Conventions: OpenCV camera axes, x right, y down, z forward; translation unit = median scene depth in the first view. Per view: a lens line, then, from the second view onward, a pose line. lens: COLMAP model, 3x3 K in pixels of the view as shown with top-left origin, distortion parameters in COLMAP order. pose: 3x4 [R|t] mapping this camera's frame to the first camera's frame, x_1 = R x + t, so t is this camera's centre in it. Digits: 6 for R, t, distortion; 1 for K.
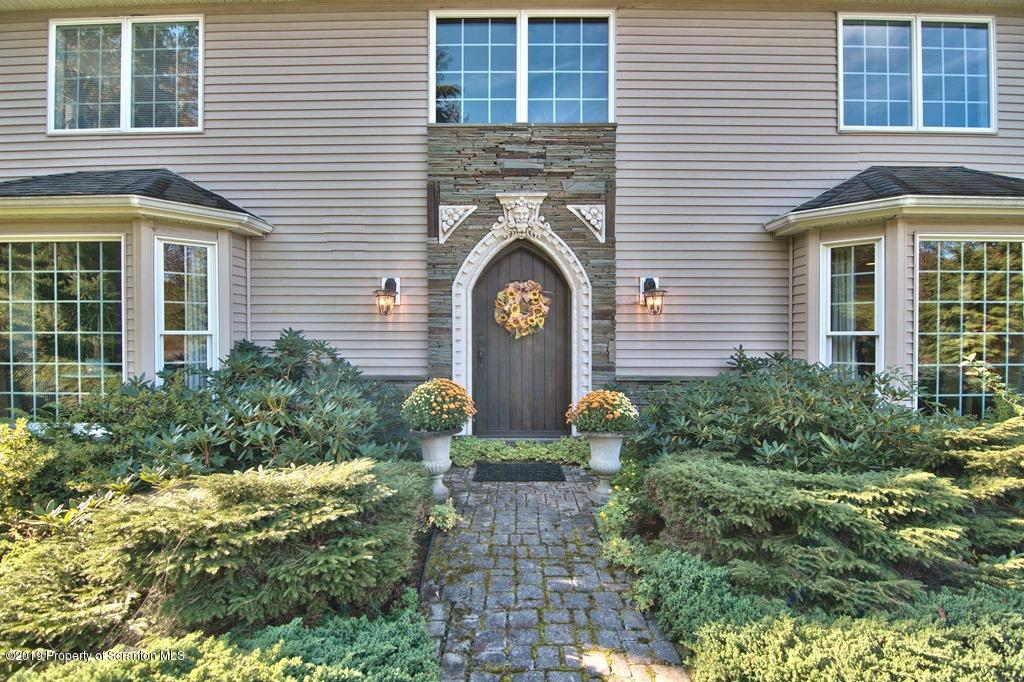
lens RADIAL K [[491.6, 0, 510.8], [0, 491.6, 344.3], [0, 0, 1]] dist [-0.005882, -0.009775]
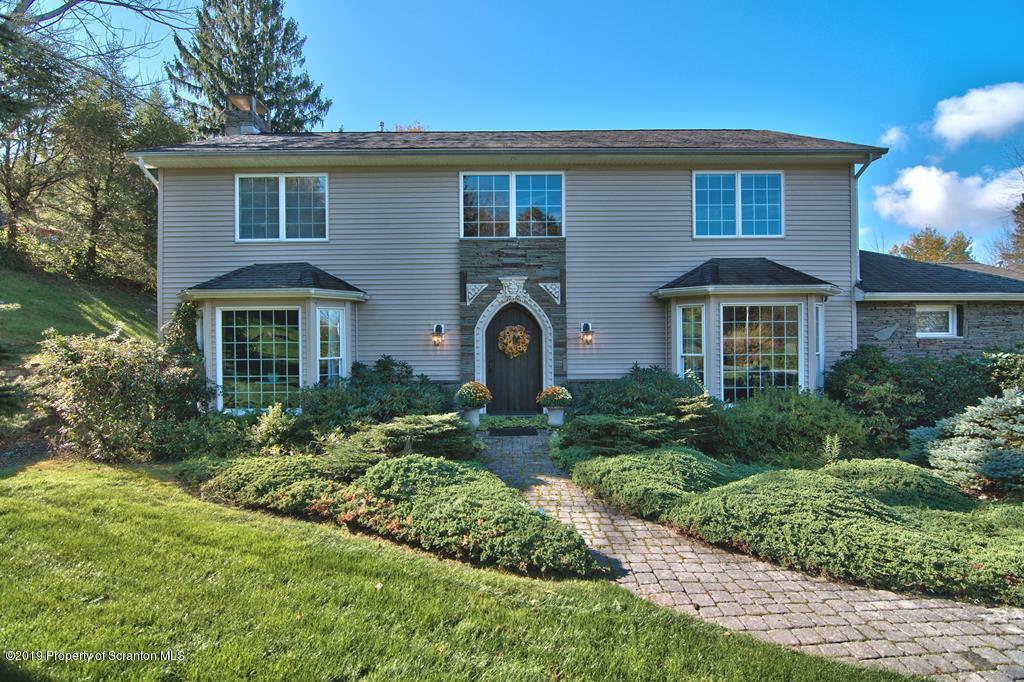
lens RADIAL K [[491.6, 0, 511.0], [0, 491.6, 344.0], [0, 0, 1]] dist [-0.005882, -0.009775]
pose [[0.999816, -0.010264, 0.016192, -0.016529], [0.010423, 0.999898, -0.009754, -0.047323], [-0.016091, 0.009921, 0.999821, -0.766621]]
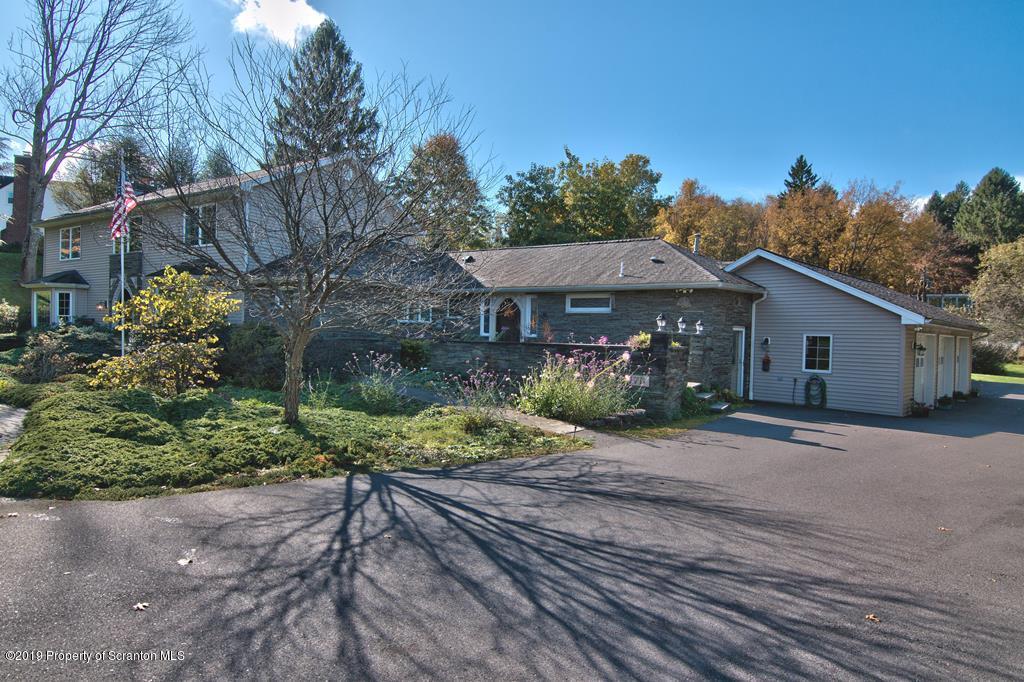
lens RADIAL K [[551.3, 0, 510.3], [0, 551.3, 346.7], [0, 0, 1]] dist [-0.014059, -0.001007]
pose [[0.874507, 0.031479, -0.483990, 4.079289], [-0.030420, 0.999487, 0.010043, 0.063791], [0.484058, 0.005941, 0.875016, -0.957609]]
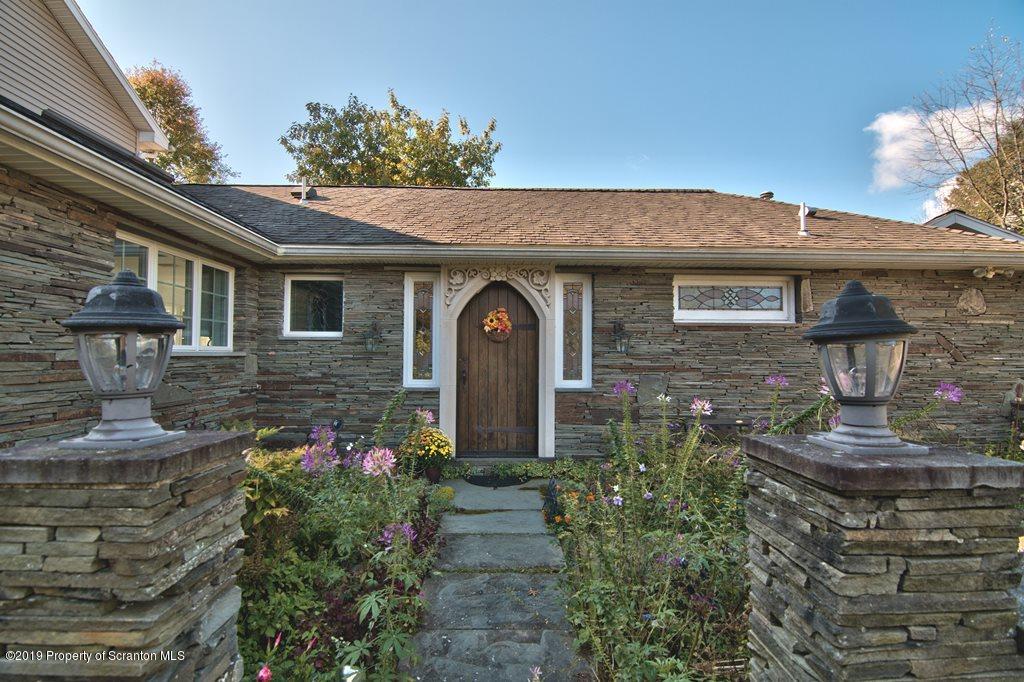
lens RADIAL K [[491.6, 0, 511.7], [0, 491.6, 341.0], [0, 0, 1]] dist [-0.005882, -0.009775]
pose [[0.999312, 0.007367, 0.036349, 2.476777], [-0.005771, 0.999023, -0.043817, -0.017459], [-0.036636, 0.043577, 0.998378, 0.852589]]
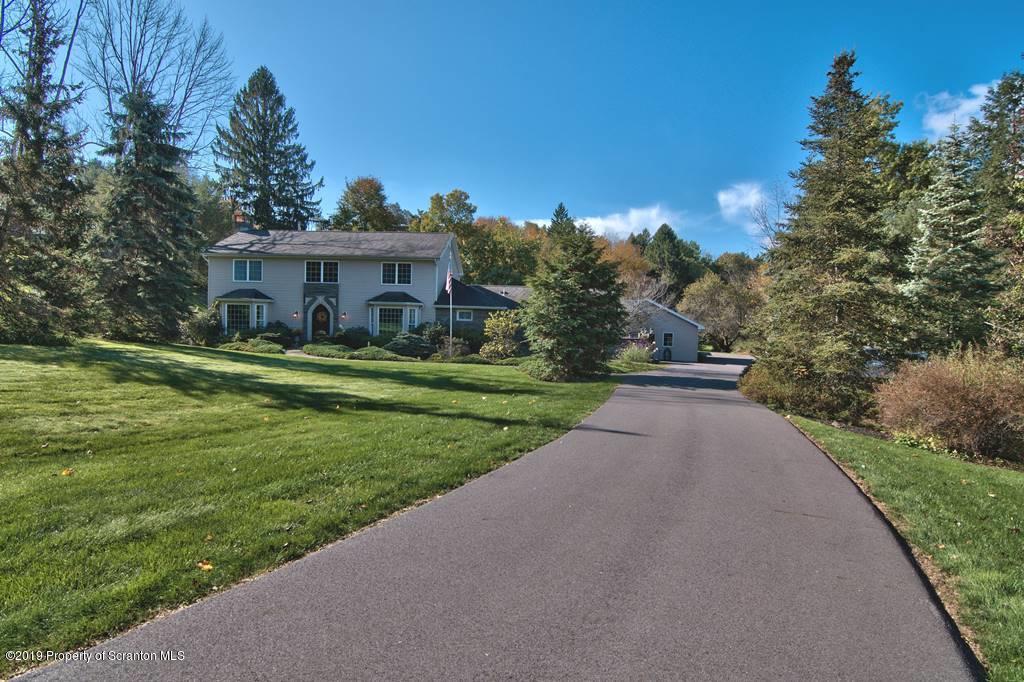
lens RADIAL K [[491.6, 0, 513.3], [0, 491.6, 343.0], [0, 0, 1]] dist [-0.005882, -0.009775]
pose [[0.998928, 0.026298, -0.038087, 2.339218], [-0.025639, 0.999515, 0.017702, 0.059980], [0.038534, -0.016706, 0.999118, -4.283185]]
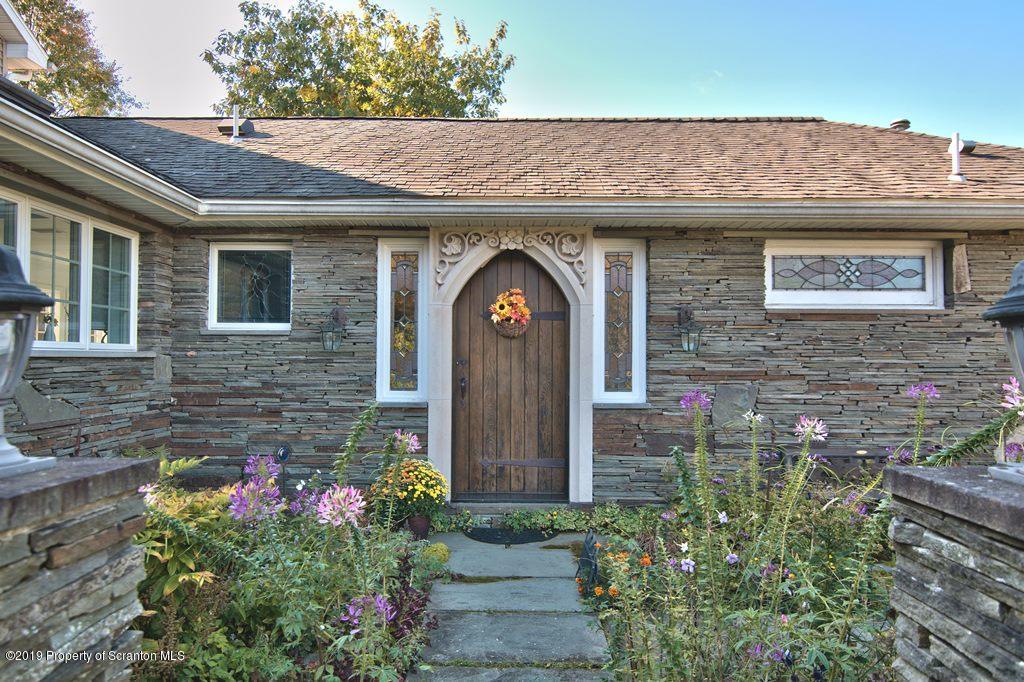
lens RADIAL K [[695.3, 0, 508.7], [0, 695.3, 342.8], [0, 0, 1]] dist [0.003083, -0.017354]
pose [[0.999960, 0.005737, 0.006831, 2.475261], [-0.005478, 0.999288, -0.037339, -0.013987], [-0.007040, 0.037300, 0.999279, 0.864133]]
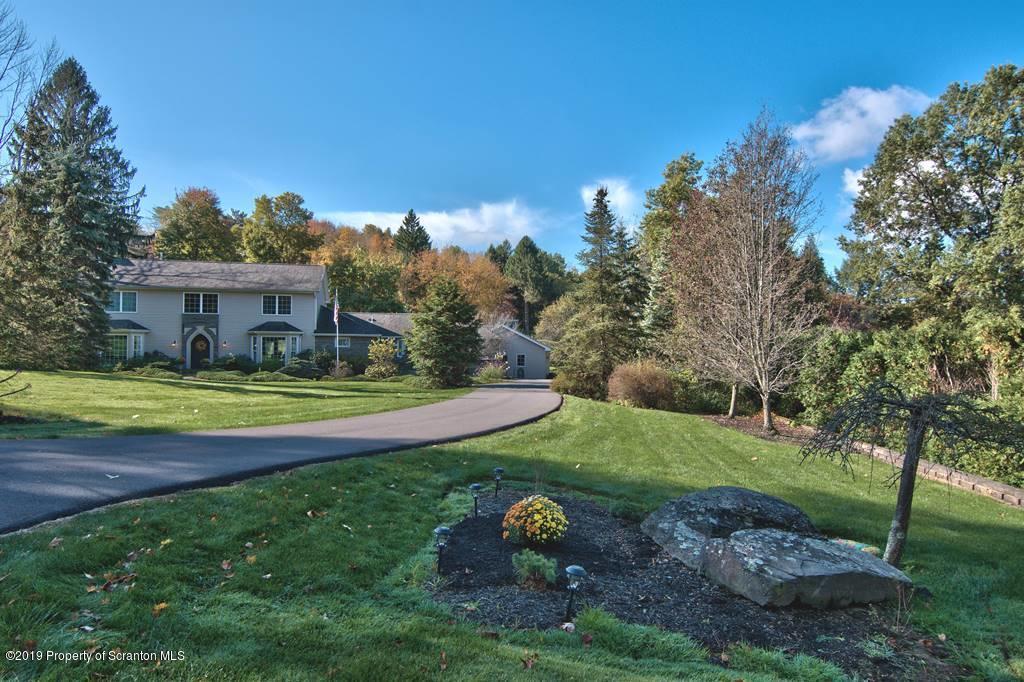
lens RADIAL K [[624.2, 0, 515.9], [0, 624.2, 342.8], [0, 0, 1]] dist [-0.003367, -0.009724]
pose [[0.973741, 0.008425, 0.227503, 1.927498], [-0.001262, 0.999499, -0.031614, 0.110342], [-0.227655, 0.030497, 0.973264, -6.802053]]
